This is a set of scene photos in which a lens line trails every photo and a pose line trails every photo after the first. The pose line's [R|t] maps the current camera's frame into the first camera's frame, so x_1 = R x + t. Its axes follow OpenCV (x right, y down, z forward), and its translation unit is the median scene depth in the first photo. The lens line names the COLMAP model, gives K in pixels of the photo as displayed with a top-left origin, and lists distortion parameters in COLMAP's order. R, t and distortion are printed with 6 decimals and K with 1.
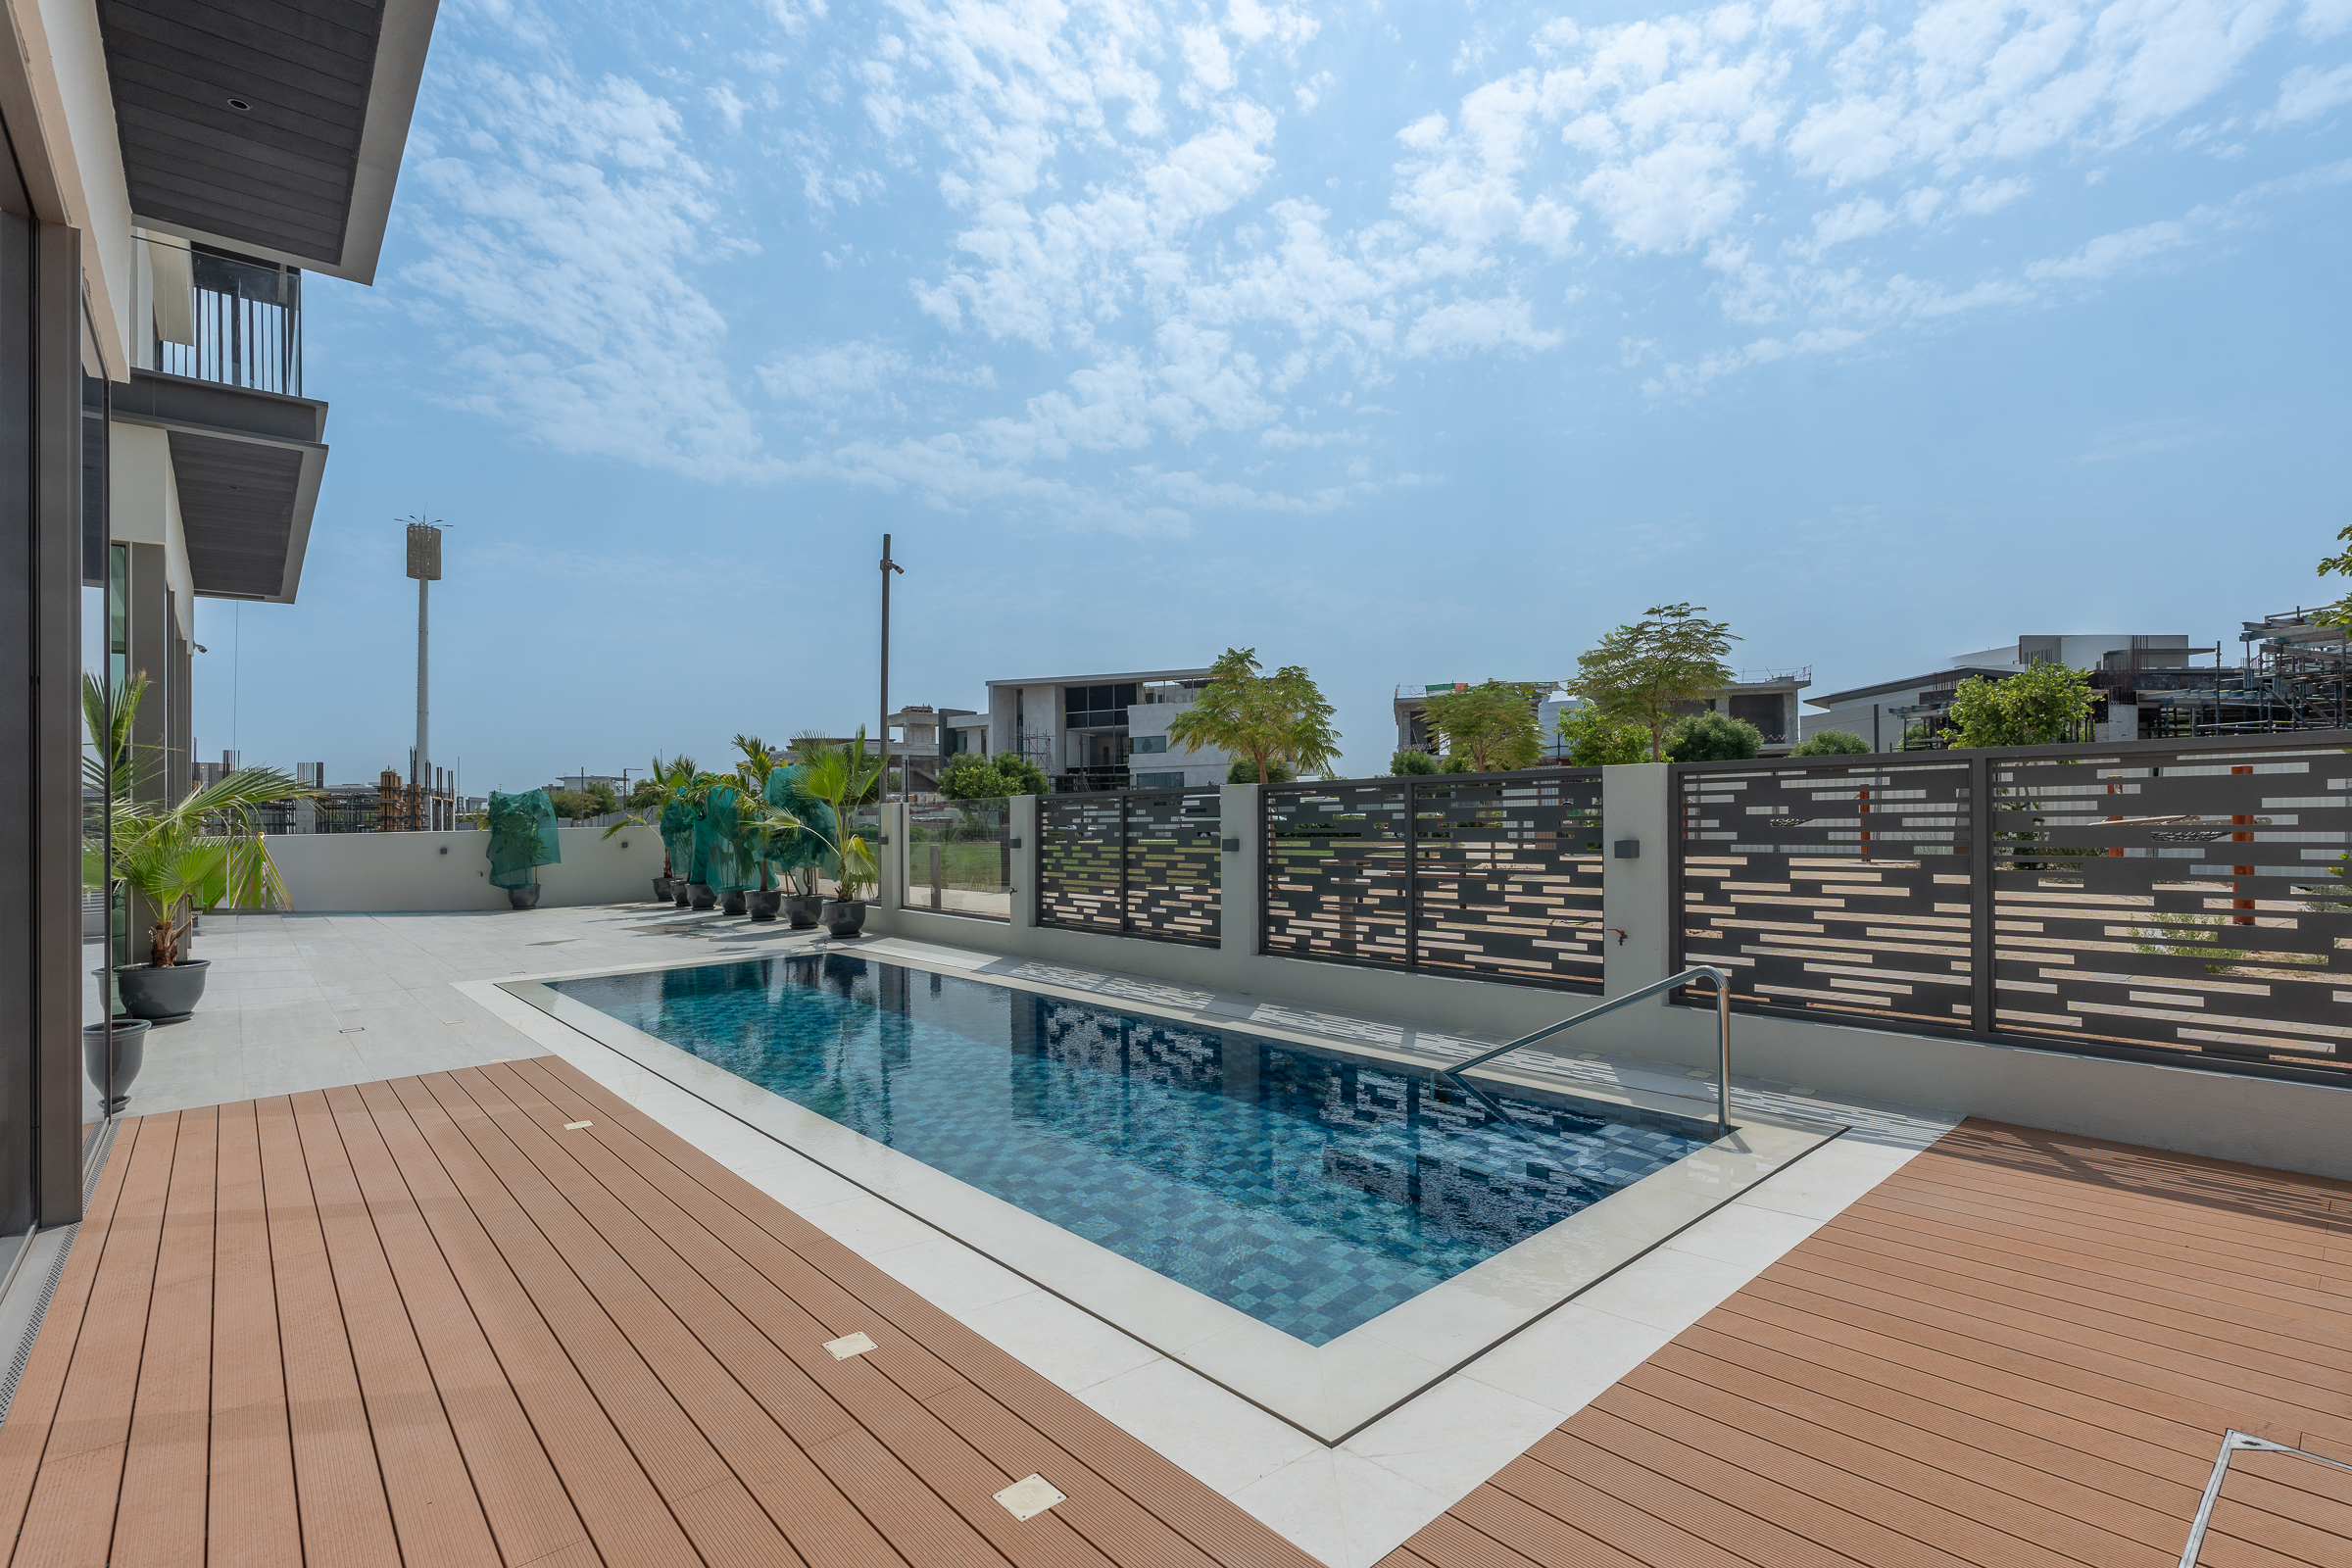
lens RADIAL K [[1076.6, 0, 1184.4], [0, 1076.6, 790.7], [0, 0, 1]] dist [-0.003006, -0.000110]
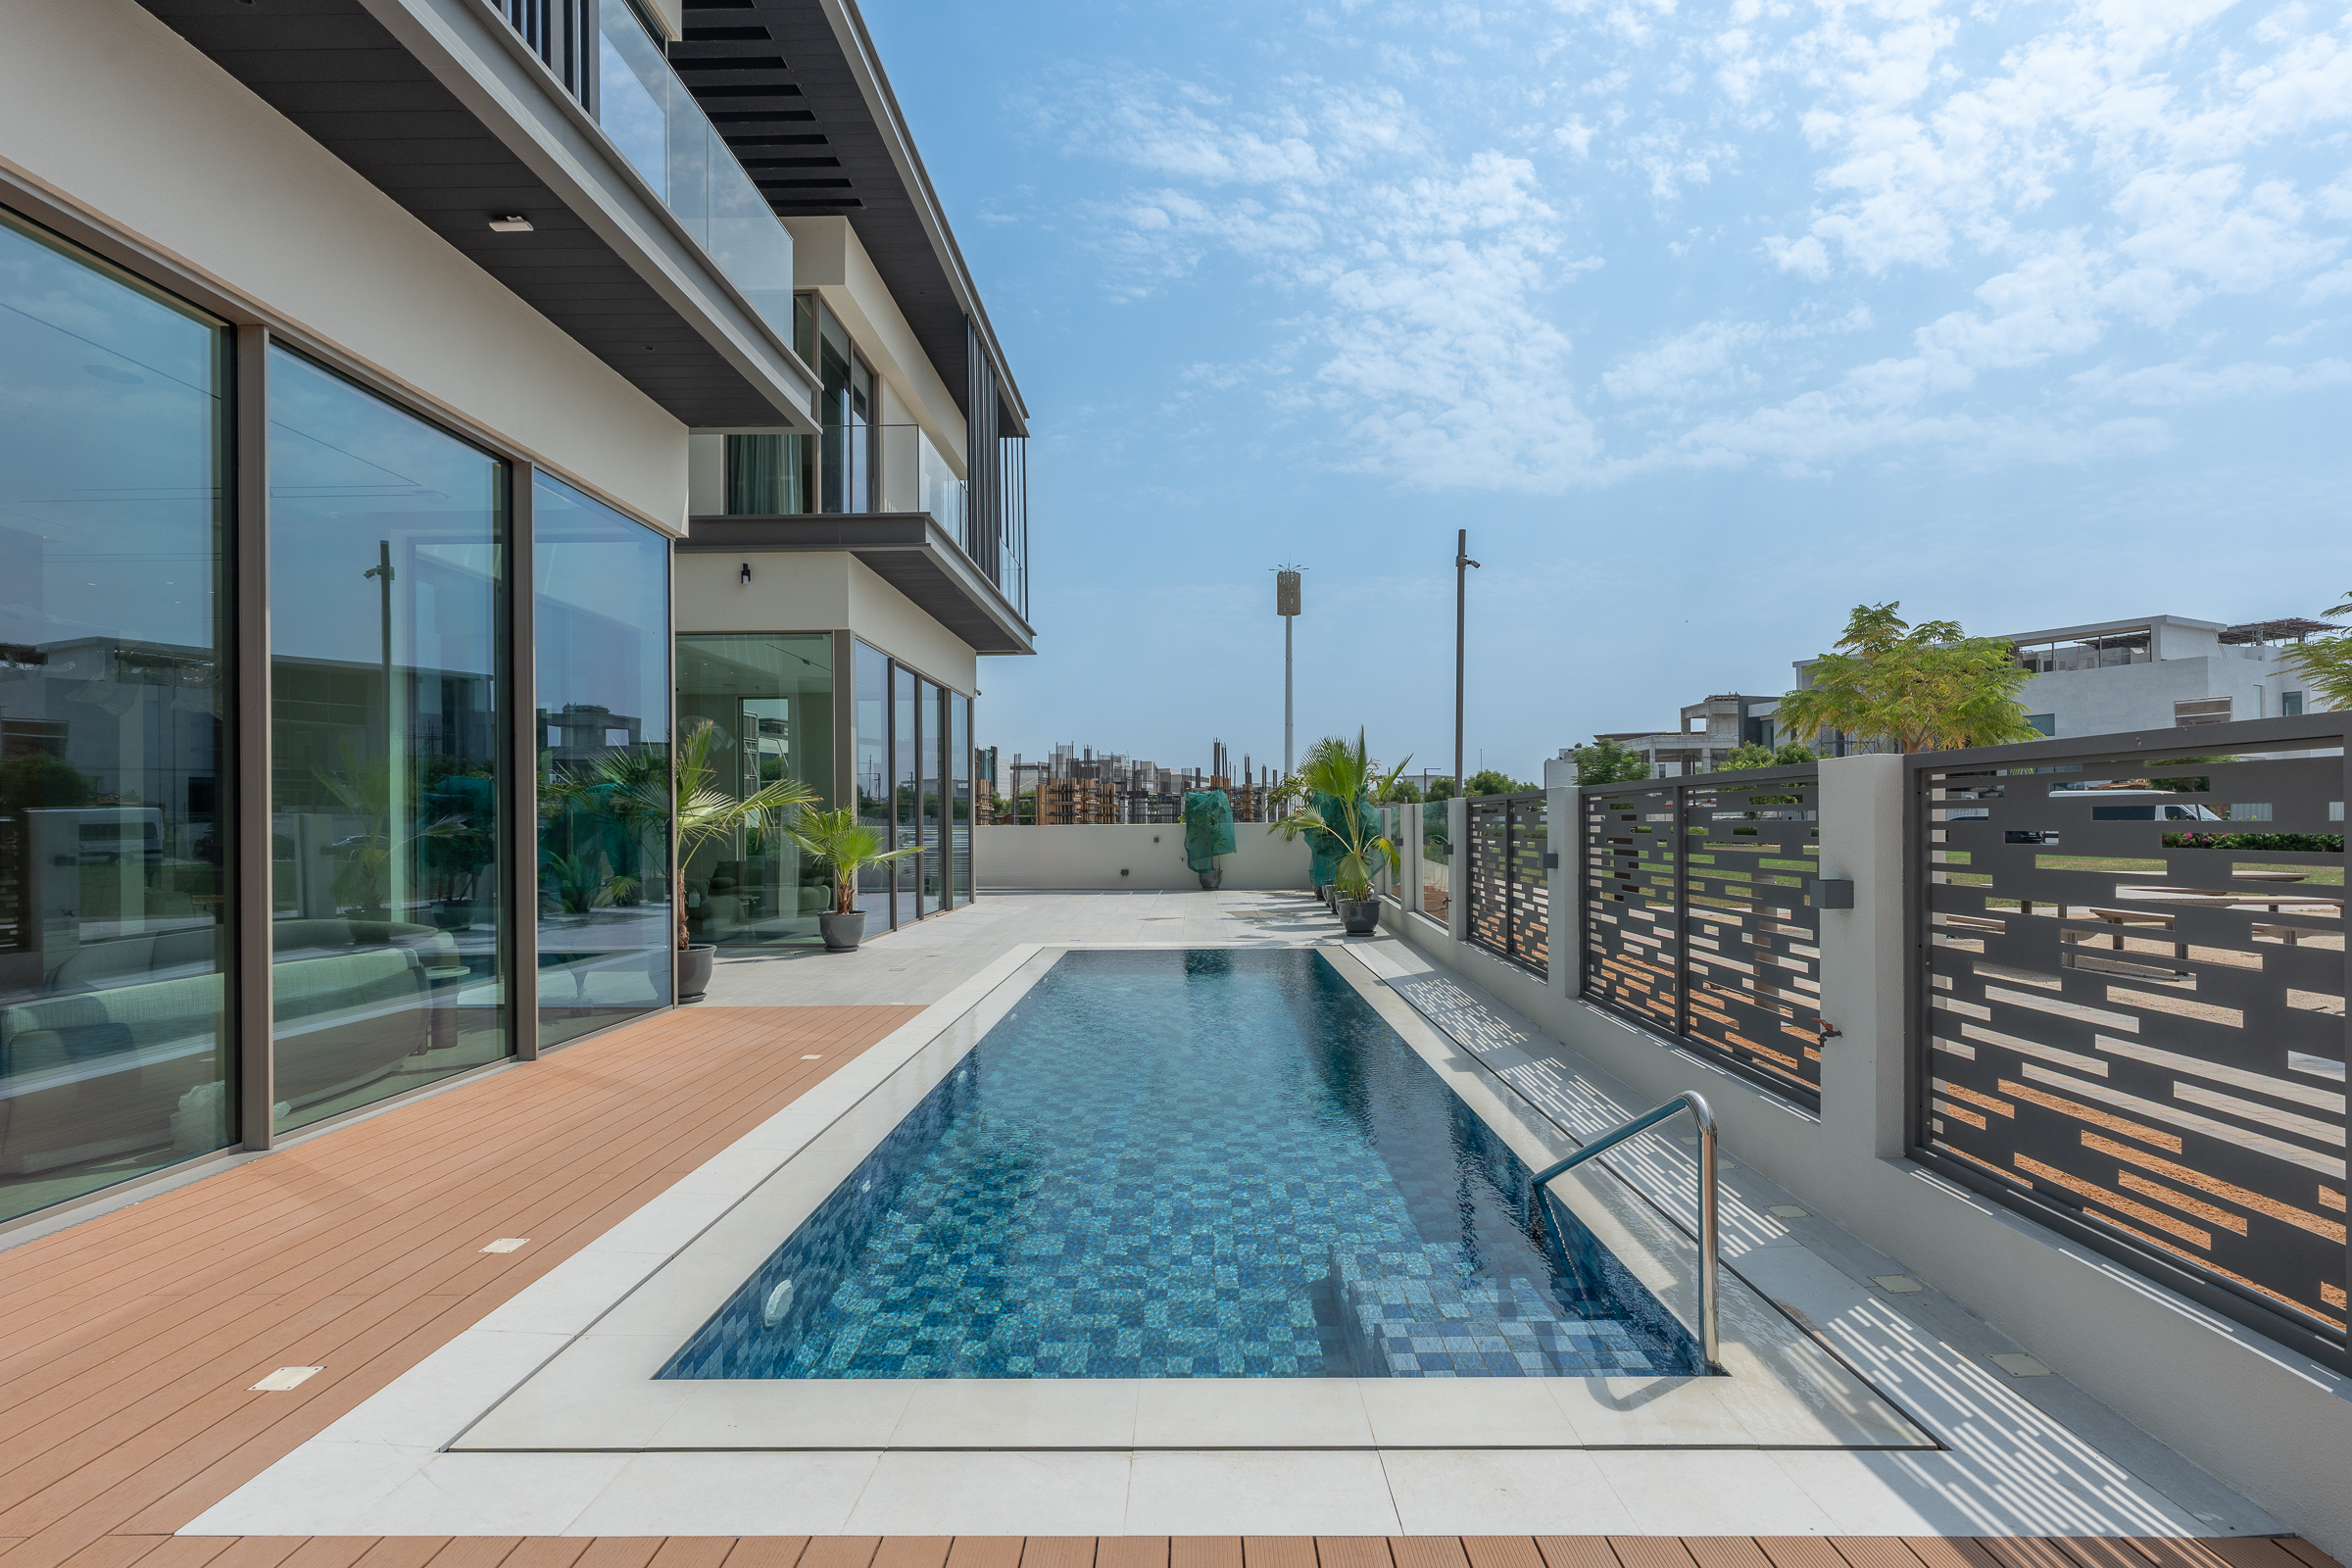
lens RADIAL K [[1076.6, 0, 1184.4], [0, 1076.6, 790.7], [0, 0, 1]] dist [-0.003006, -0.000110]
pose [[0.745523, -0.001840, -0.666478, 0.575607], [0.003998, 0.999991, 0.001711, -0.008237], [0.666468, -0.003941, 0.745523, 0.303294]]
